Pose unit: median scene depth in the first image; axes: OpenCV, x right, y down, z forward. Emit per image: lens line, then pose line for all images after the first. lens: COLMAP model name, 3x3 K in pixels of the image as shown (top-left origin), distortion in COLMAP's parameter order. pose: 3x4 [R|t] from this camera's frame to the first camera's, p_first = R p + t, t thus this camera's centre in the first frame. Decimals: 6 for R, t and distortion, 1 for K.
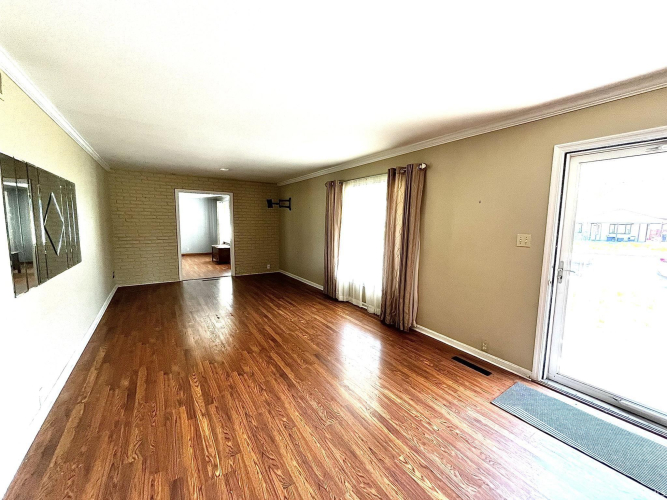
lens RADIAL K [[269.5, 0, 333.2], [0, 269.5, 253.3], [0, 0, 1]] dist [-0.001734, -0.000437]
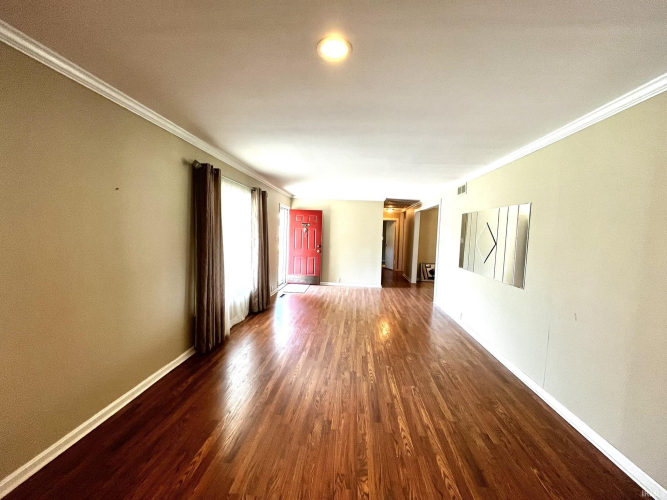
lens RADIAL K [[269.5, 0, 333.3], [0, 269.5, 249.7], [0, 0, 1]] dist [-0.001734, -0.000437]
pose [[-0.788957, -0.077696, 0.609516, -0.886728], [0.033425, 0.985077, 0.168835, -0.245150], [-0.613538, 0.153576, -0.774587, 1.871890]]
